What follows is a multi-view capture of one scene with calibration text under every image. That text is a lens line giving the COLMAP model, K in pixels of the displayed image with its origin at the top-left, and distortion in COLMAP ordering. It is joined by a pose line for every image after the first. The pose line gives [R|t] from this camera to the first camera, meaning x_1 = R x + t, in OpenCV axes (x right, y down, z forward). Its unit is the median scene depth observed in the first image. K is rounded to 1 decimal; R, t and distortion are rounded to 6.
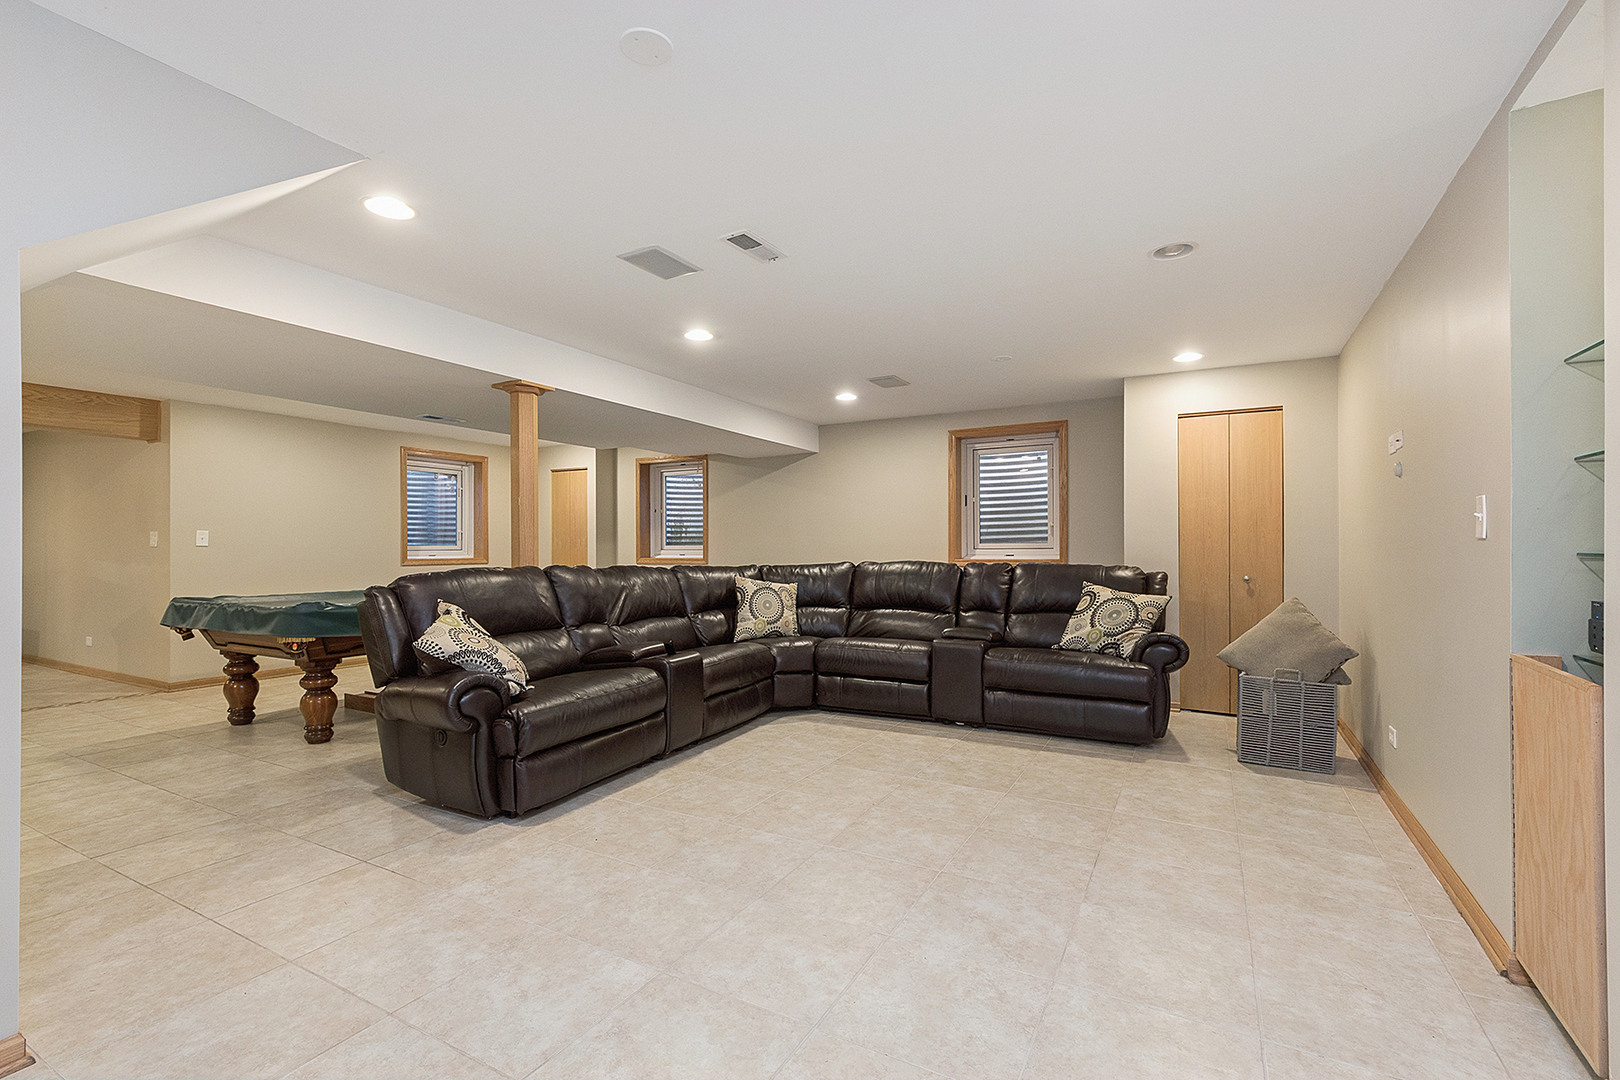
lens RADIAL K [[719.6, 0, 808.3], [0, 719.6, 545.6], [0, 0, 1]] dist [0.001646, 0.000152]
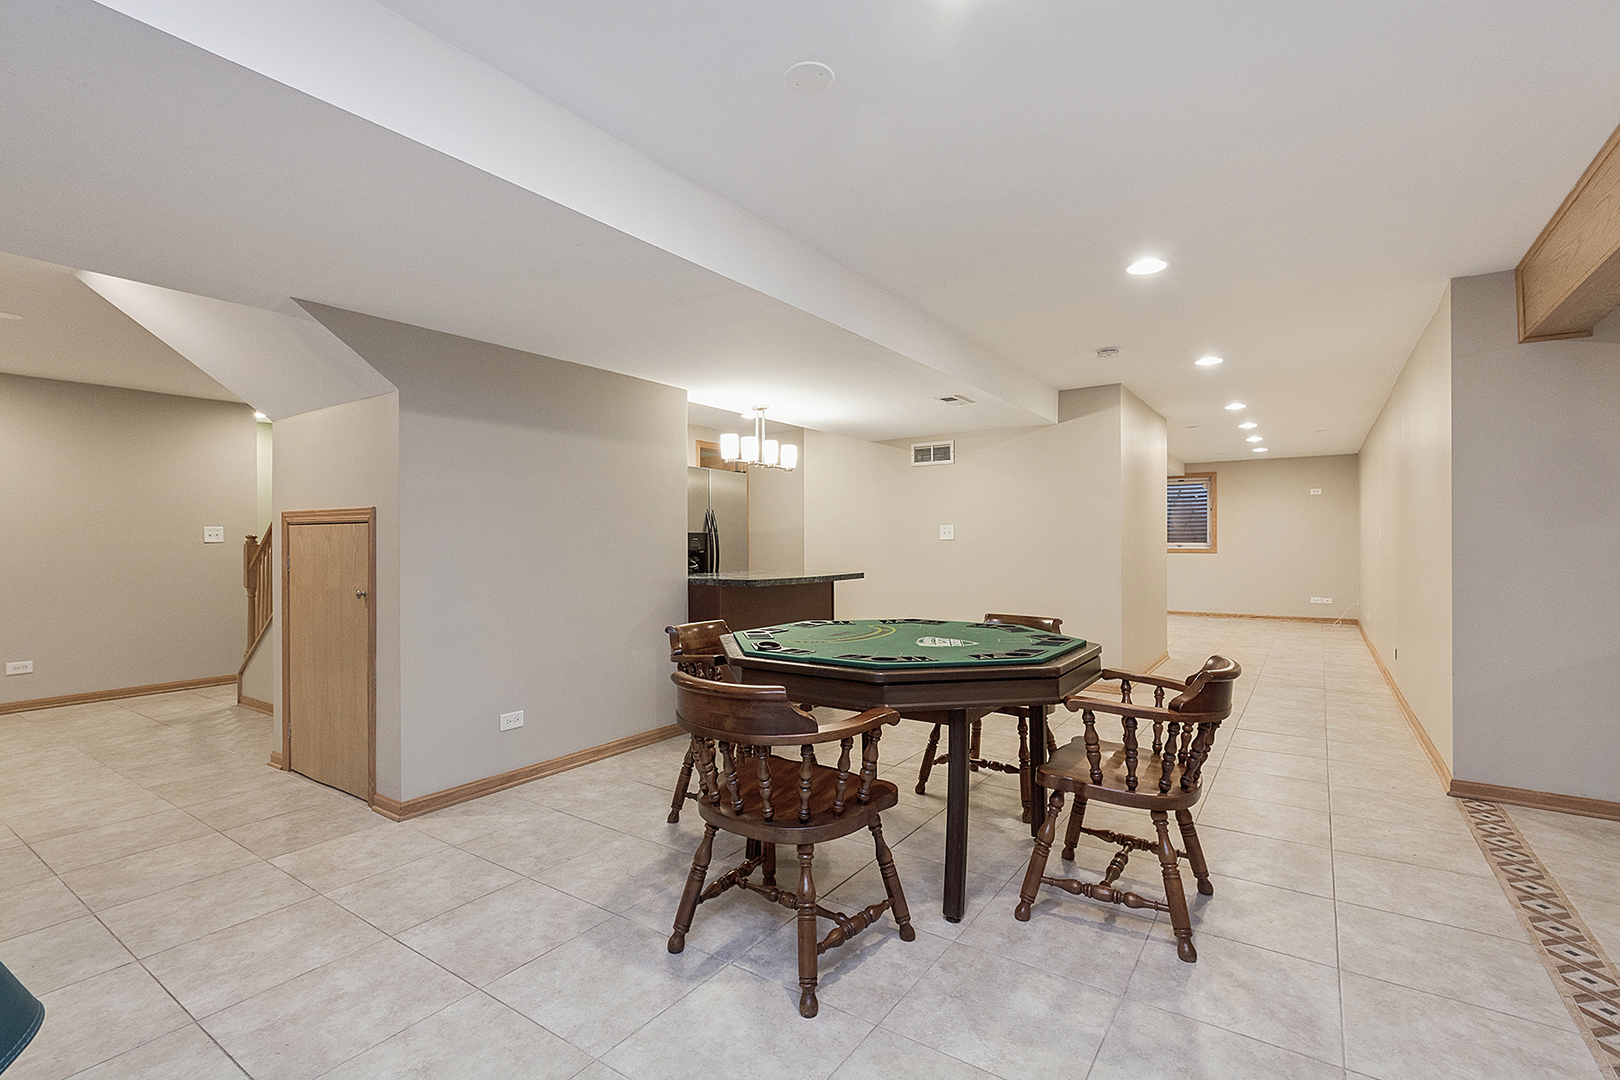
lens RADIAL K [[741.1, 0, 802.5], [0, 741.1, 543.0], [0, 0, 1]] dist [0.000593, 0.000385]
pose [[-0.994685, 0.004669, 0.102855, -1.521496], [0.004688, 0.999989, -0.000054, -0.002494], [-0.102854, 0.000429, -0.994696, 1.605687]]
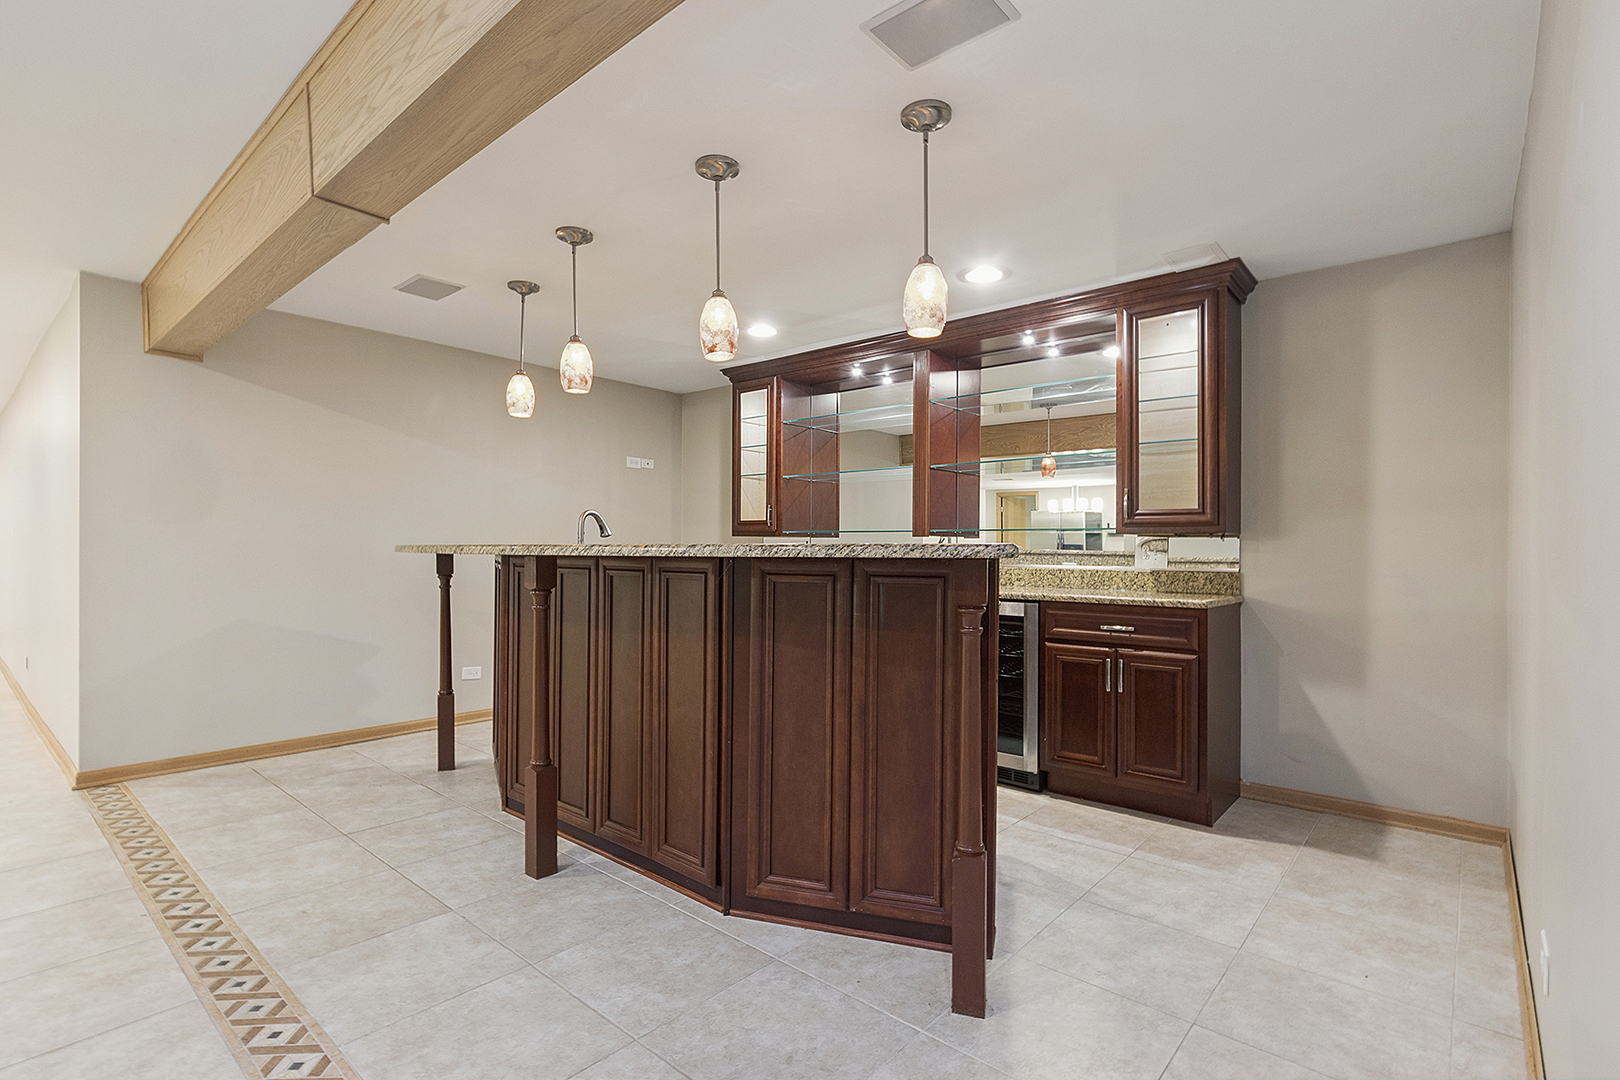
lens RADIAL K [[765.1, 0, 811.5], [0, 765.1, 544.9], [0, 0, 1]] dist [-0.004227, 0.000288]
pose [[-0.212899, -0.003679, -0.977067, -1.495640], [-0.001676, 0.999993, -0.003400, 0.017291], [0.977073, 0.000913, -0.212904, 1.708542]]
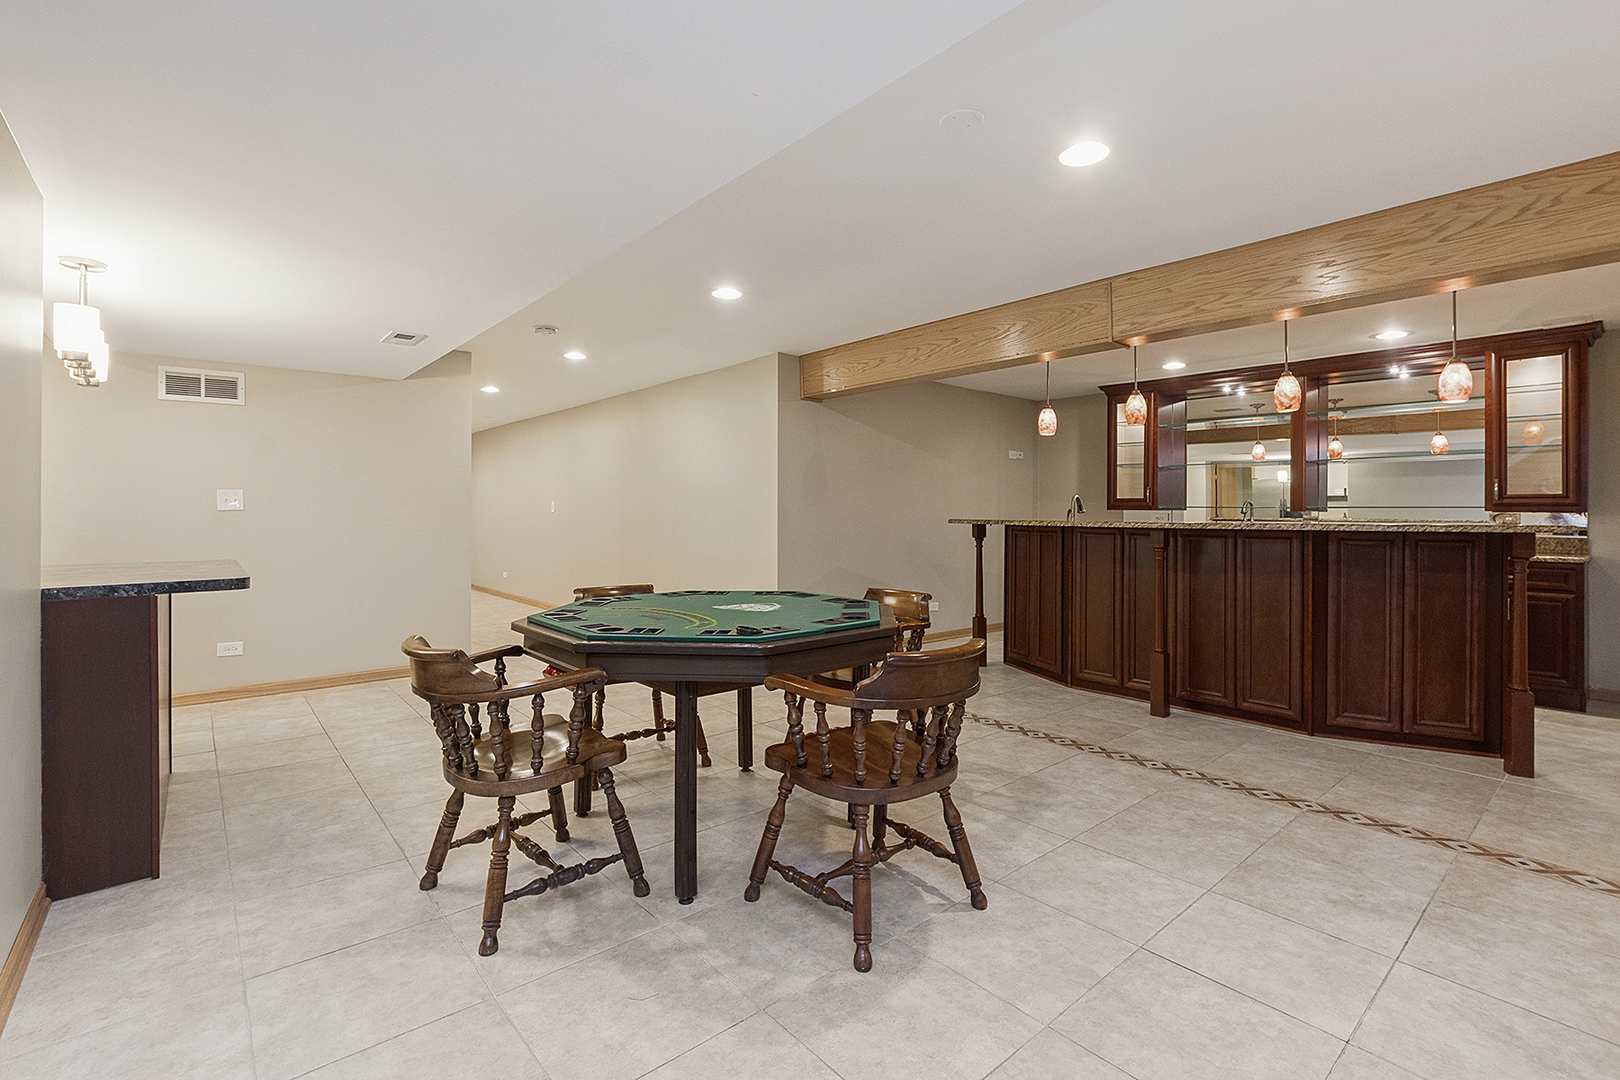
lens RADIAL K [[731.9, 0, 806.7], [0, 731.9, 511.9], [0, 0, 1]] dist [-0.000698, 0.000107]
pose [[-0.350456, 0.003358, -0.936573, -0.769495], [0.001656, 0.999994, 0.002966, -0.008171], [0.936578, -0.000512, -0.350460, 1.121028]]
